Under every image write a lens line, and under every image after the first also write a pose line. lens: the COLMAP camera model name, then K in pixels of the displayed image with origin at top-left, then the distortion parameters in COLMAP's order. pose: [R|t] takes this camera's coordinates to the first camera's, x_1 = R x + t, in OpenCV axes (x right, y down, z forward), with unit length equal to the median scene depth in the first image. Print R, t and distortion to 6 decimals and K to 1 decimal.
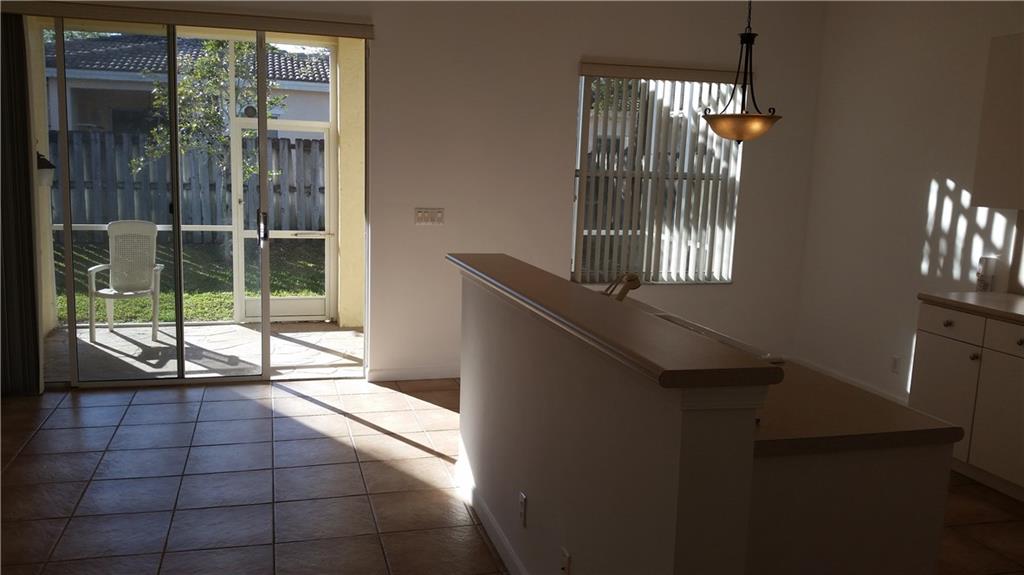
lens RADIAL K [[850.3, 0, 512.0], [0, 850.3, 287.5], [0, 0, 1]] dist [-0.010230, -0.004583]
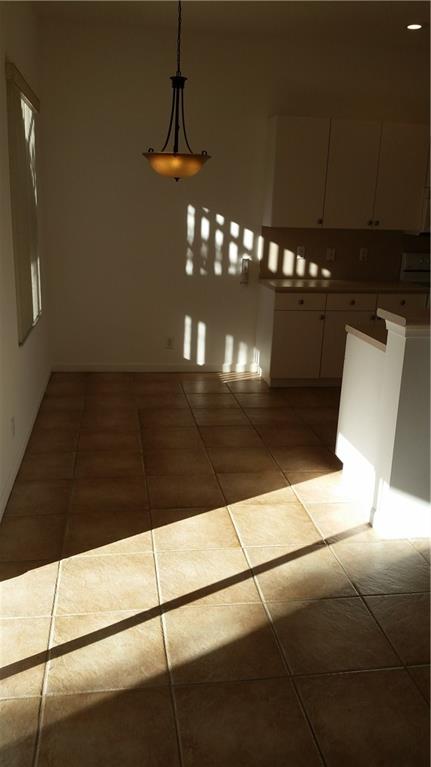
lens RADIAL K [[636.9, 0, 215.5], [0, 636.9, 383.5], [0, 0, 1]] dist [-0.010230, -0.004583]
pose [[0.123080, -0.308065, 0.943370, -0.602624], [0.110666, 0.948929, 0.295442, -0.161002], [-0.986207, 0.068036, 0.150887, 0.860383]]
